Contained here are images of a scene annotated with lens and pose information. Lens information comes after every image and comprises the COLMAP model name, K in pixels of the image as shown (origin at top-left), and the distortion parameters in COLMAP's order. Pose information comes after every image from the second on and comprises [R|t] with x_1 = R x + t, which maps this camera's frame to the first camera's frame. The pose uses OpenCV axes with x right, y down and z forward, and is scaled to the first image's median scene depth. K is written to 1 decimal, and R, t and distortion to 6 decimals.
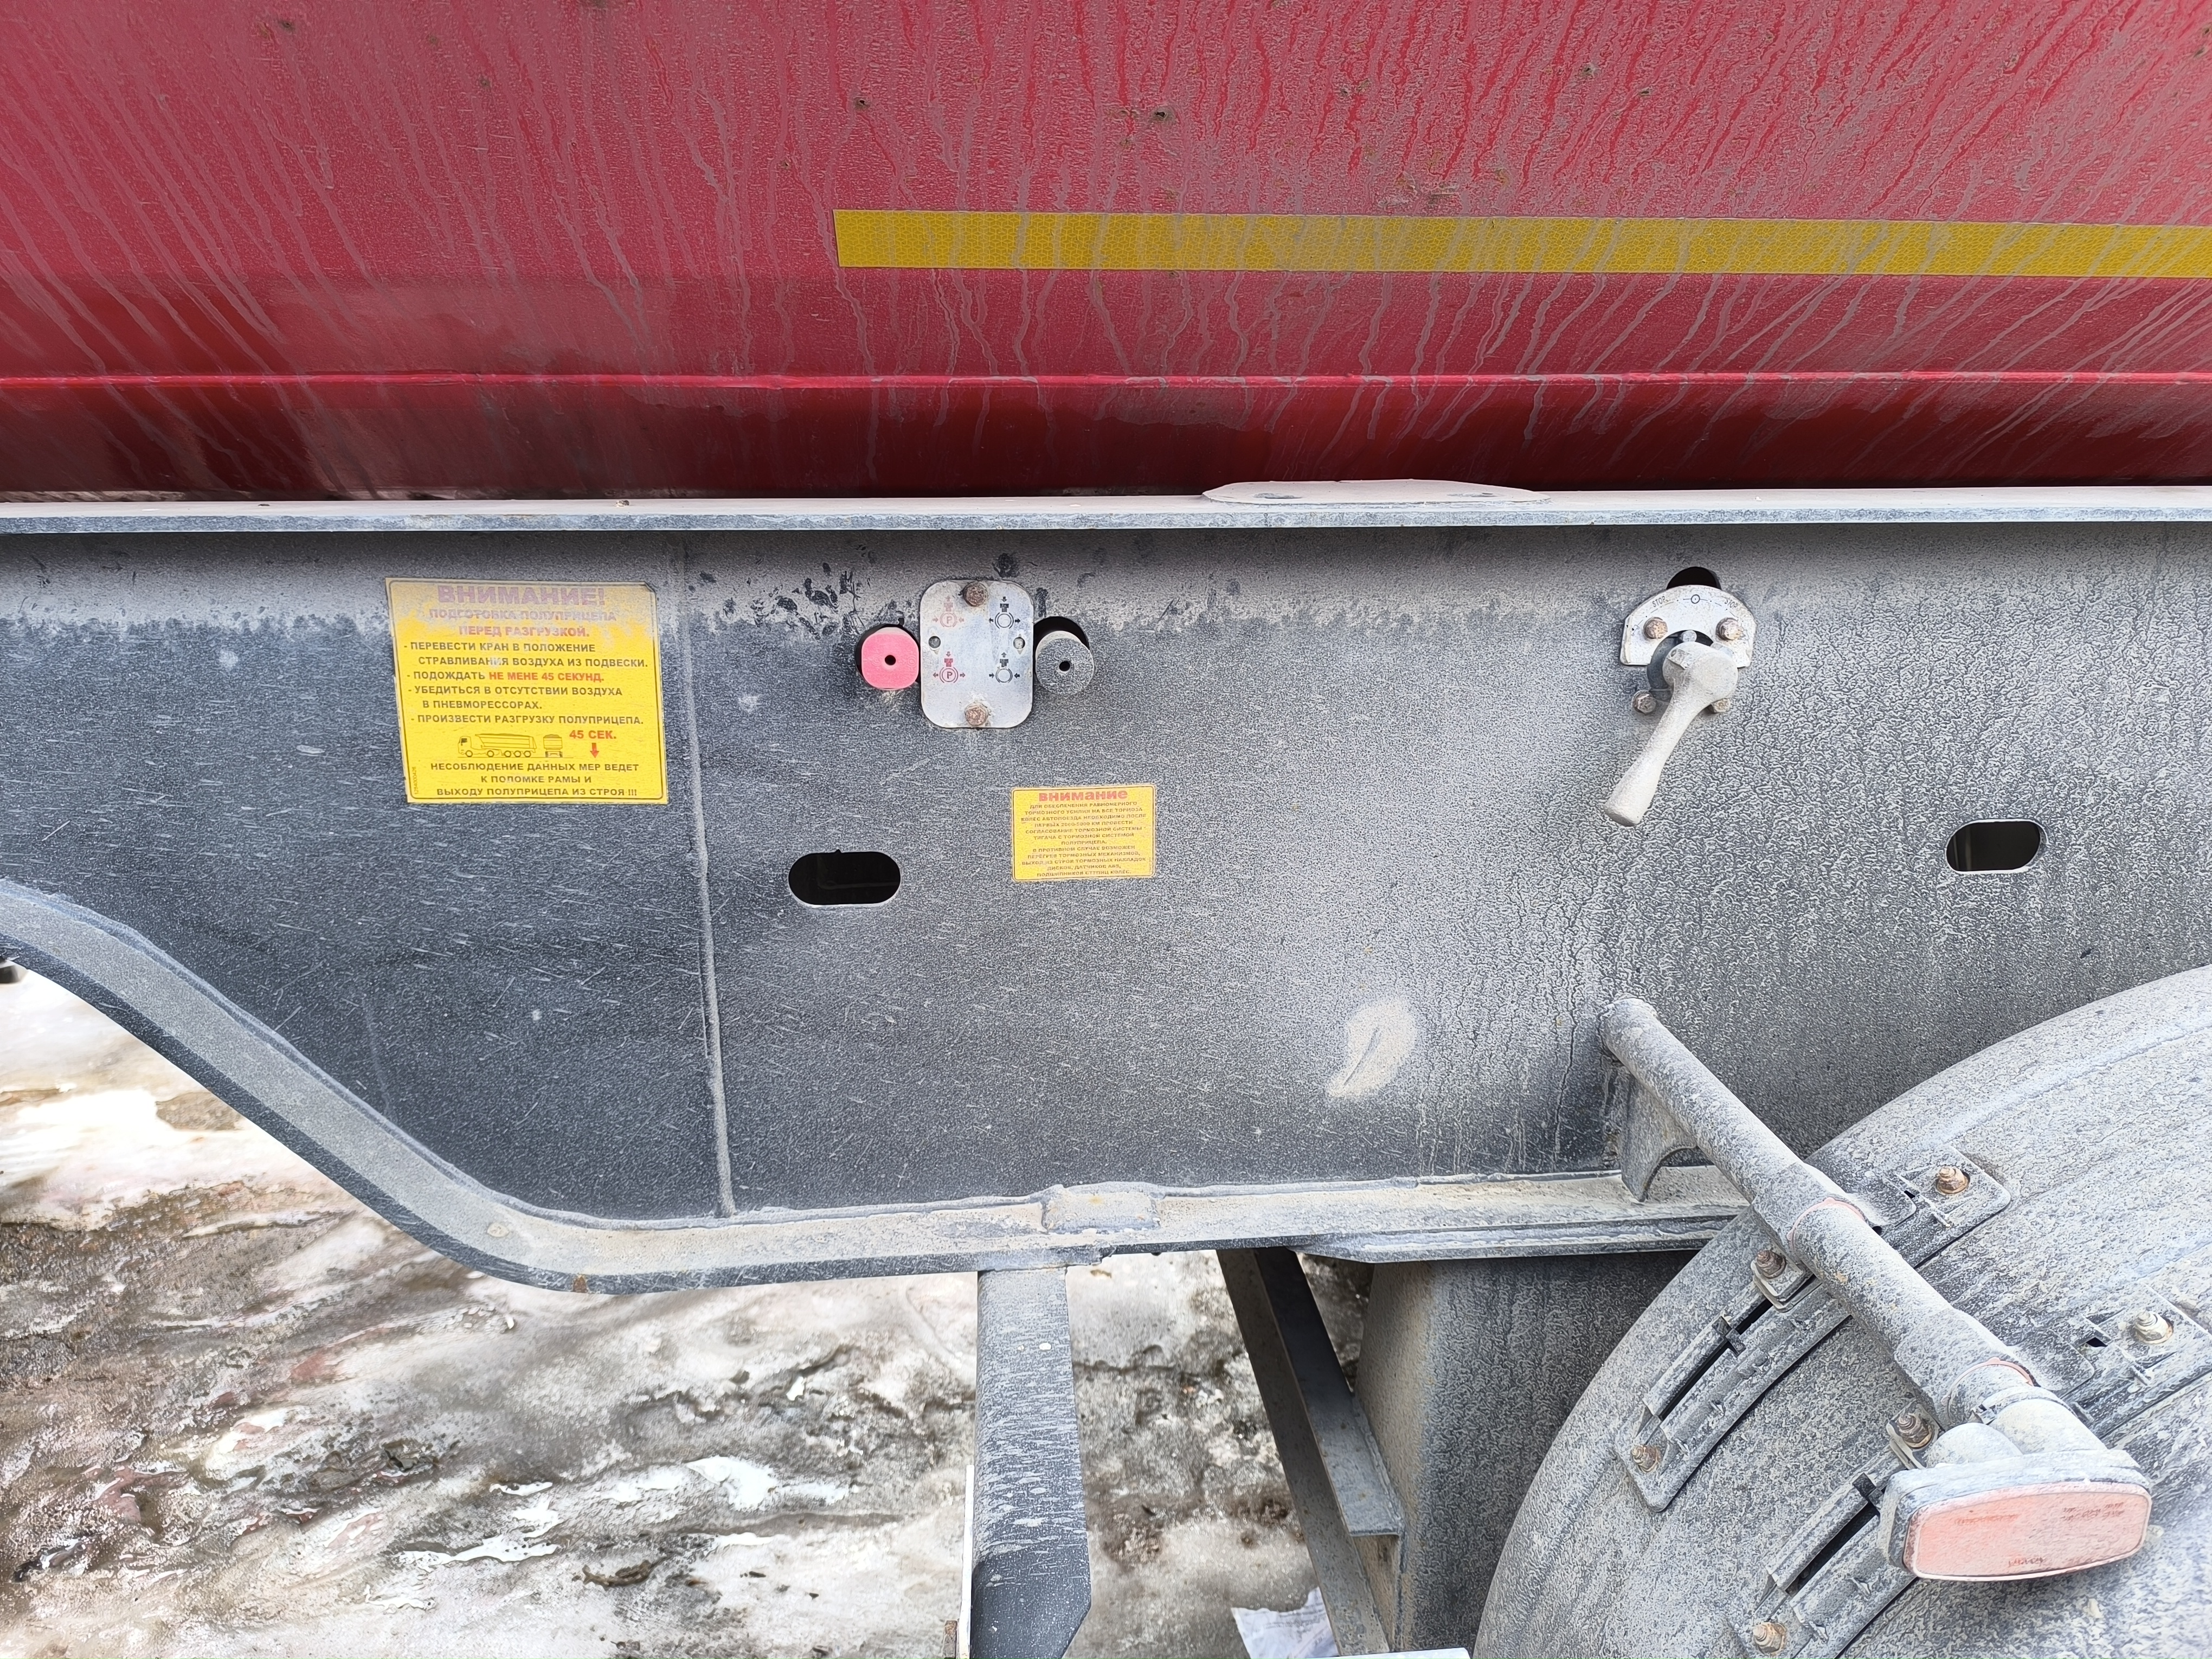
lens RADIAL K [[1508.8, 0, 1104.1], [0, 1508.8, 834.3], [0, 0, 1]] dist [0.023993, -0.028884]
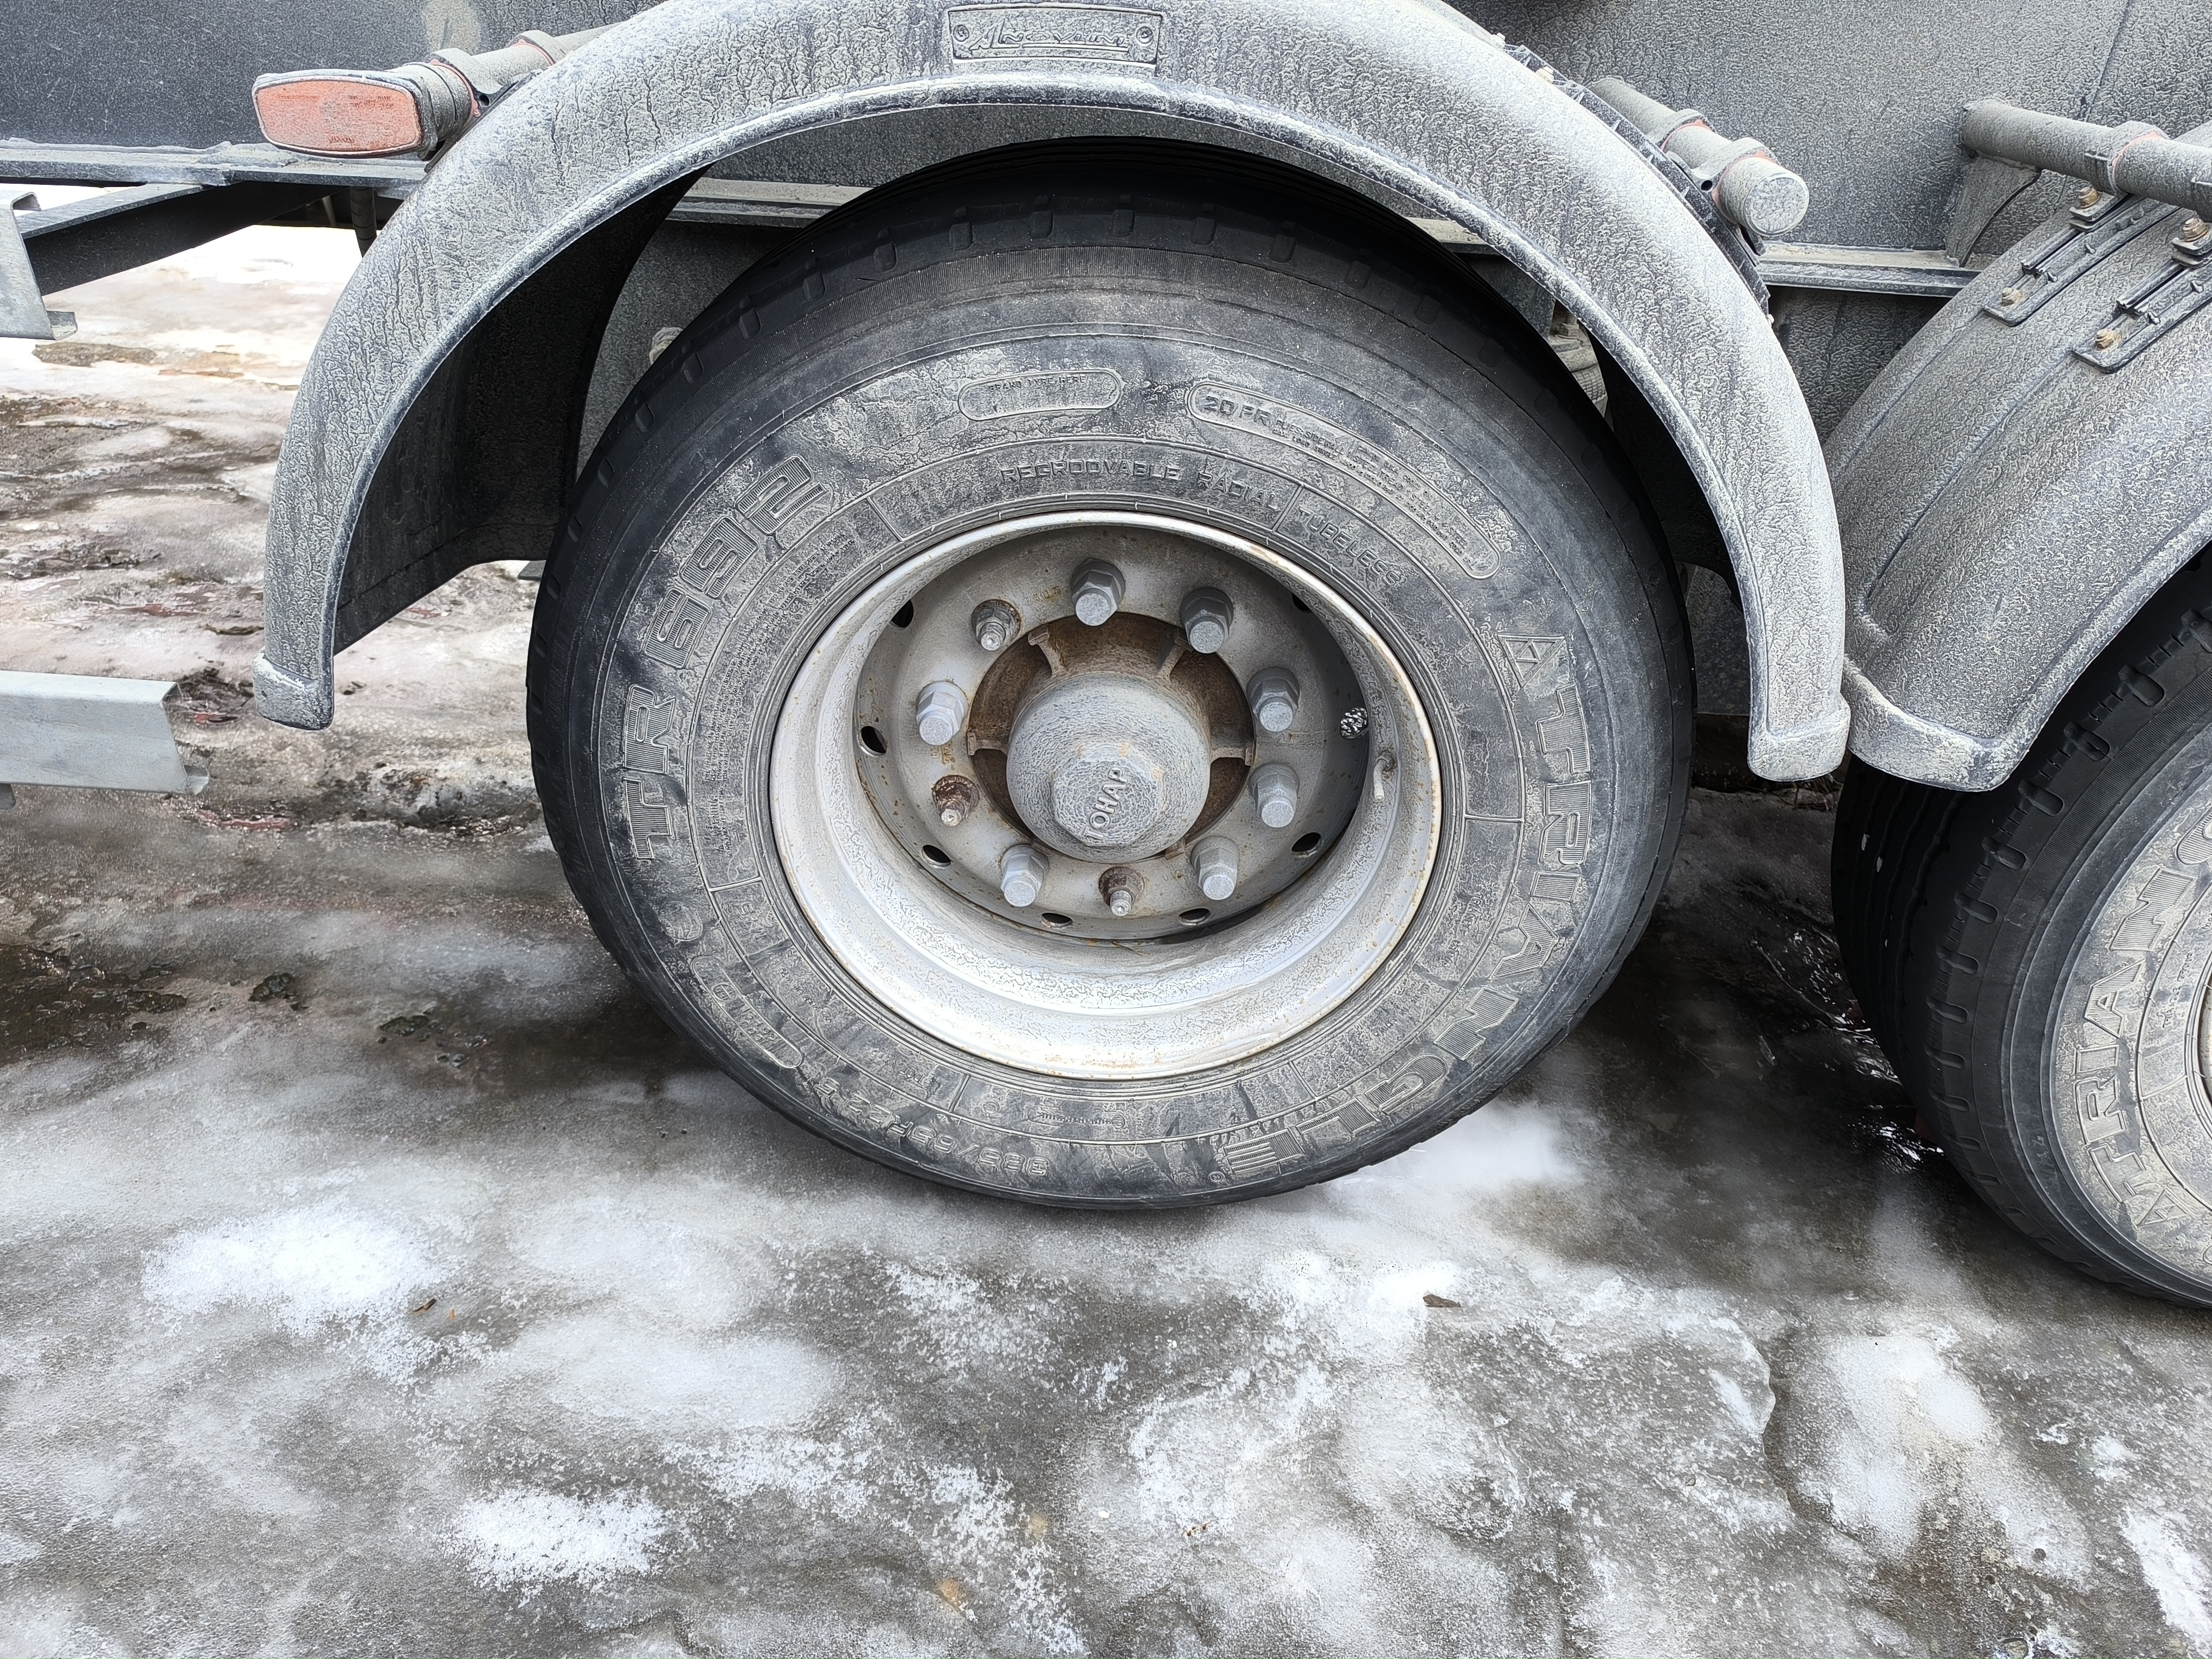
lens RADIAL K [[1508.8, 0, 1112.5], [0, 1508.8, 824.9], [0, 0, 1]] dist [0.023993, -0.028884]
pose [[0.989329, 0.110811, -0.094597, 0.503275], [-0.081348, 0.958759, 0.272331, 0.208825], [0.120873, -0.261729, 0.957542, -0.171413]]
